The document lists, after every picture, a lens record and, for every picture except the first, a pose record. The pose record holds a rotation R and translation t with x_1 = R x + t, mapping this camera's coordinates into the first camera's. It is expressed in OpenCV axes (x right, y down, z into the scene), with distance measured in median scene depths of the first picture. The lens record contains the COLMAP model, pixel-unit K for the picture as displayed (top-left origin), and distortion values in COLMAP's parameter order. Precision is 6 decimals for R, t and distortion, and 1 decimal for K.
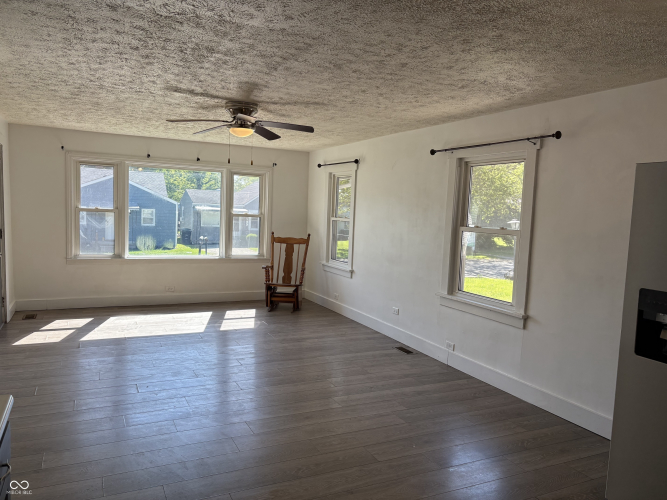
lens RADIAL K [[501.1, 0, 333.5], [0, 501.1, 250.0], [0, 0, 1]] dist [0.005100, 0.001875]
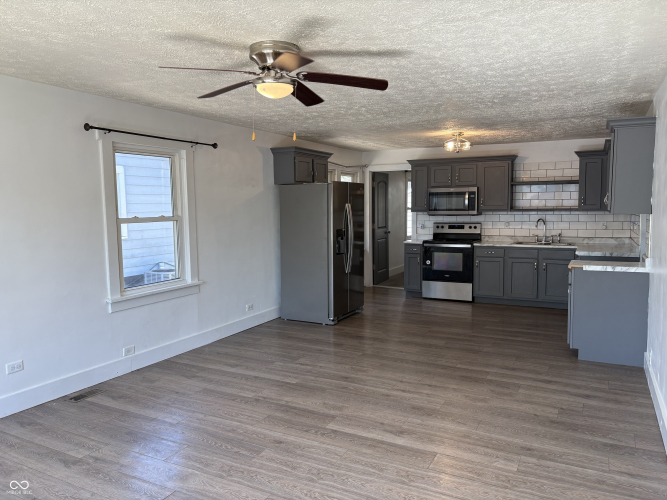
lens RADIAL K [[501.1, 0, 333.5], [0, 501.1, 250.0], [0, 0, 1]] dist [0.005100, 0.001875]
pose [[-0.576716, -0.112286, 0.809191, -0.494899], [0.062404, 0.981560, 0.180681, -0.090431], [-0.814558, 0.154699, -0.559074, 0.852116]]
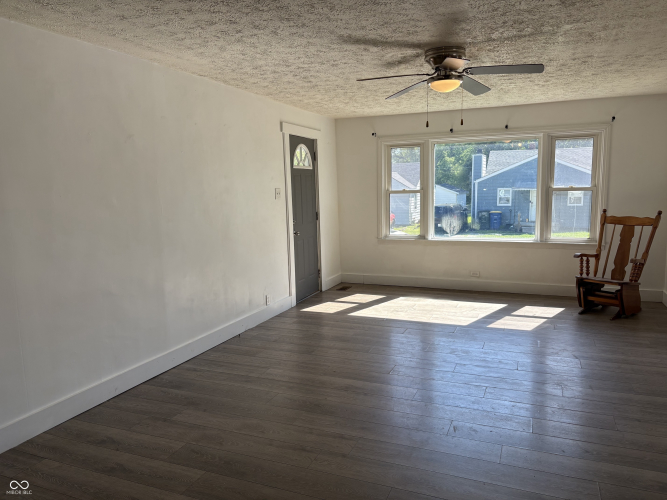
lens RADIAL K [[525.7, 0, 333.5], [0, 525.7, 250.0], [0, 0, 1]] dist [0.005630, 0.001975]
pose [[0.642870, 0.034100, -0.765216, 0.238919], [-0.017764, 0.999404, 0.029613, 0.009094], [0.765770, -0.005444, 0.643092, 0.196862]]
